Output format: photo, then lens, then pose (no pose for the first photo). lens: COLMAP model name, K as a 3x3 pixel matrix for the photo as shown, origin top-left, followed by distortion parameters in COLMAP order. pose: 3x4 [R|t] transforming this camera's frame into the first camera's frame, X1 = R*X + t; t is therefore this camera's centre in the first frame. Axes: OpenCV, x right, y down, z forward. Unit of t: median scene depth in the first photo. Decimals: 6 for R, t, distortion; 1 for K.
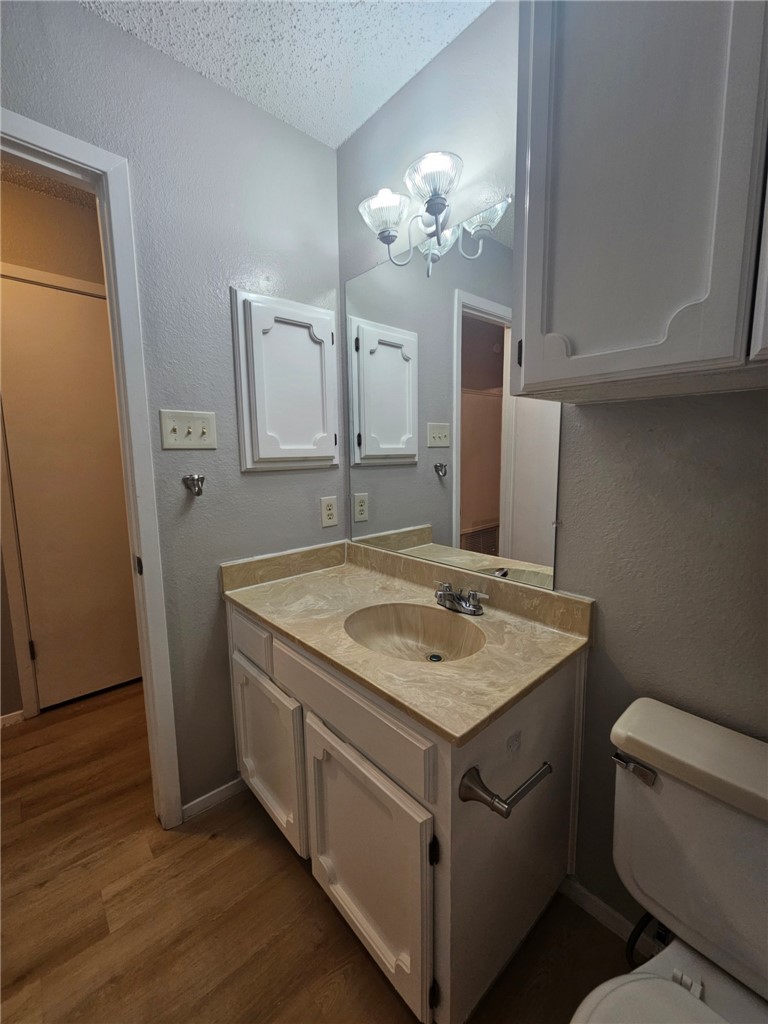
lens RADIAL K [[418.1, 0, 382.0], [0, 418.1, 507.6], [0, 0, 1]] dist [-0.000300, 0.000125]
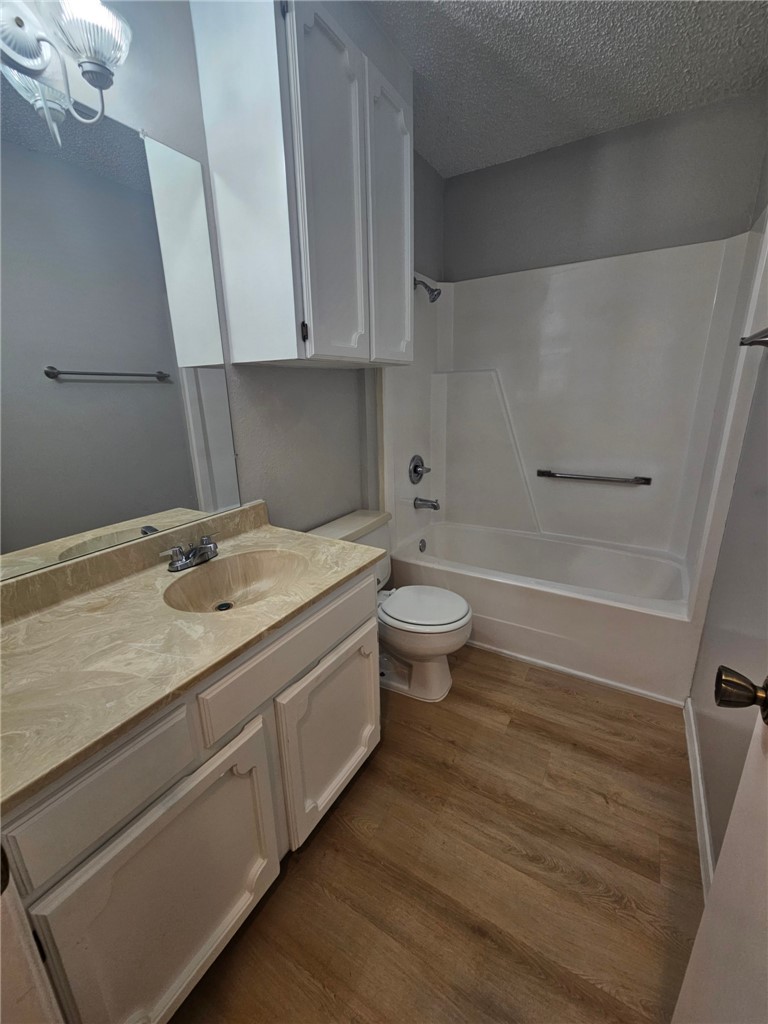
lens RADIAL K [[418.1, 0, 382.0], [0, 418.1, 507.6], [0, 0, 1]] dist [-0.000300, 0.000125]
pose [[-0.293326, -0.241963, 0.924886, -0.883956], [0.154741, 0.942668, 0.295691, -0.113588], [-0.943406, 0.229851, -0.239067, 0.832587]]
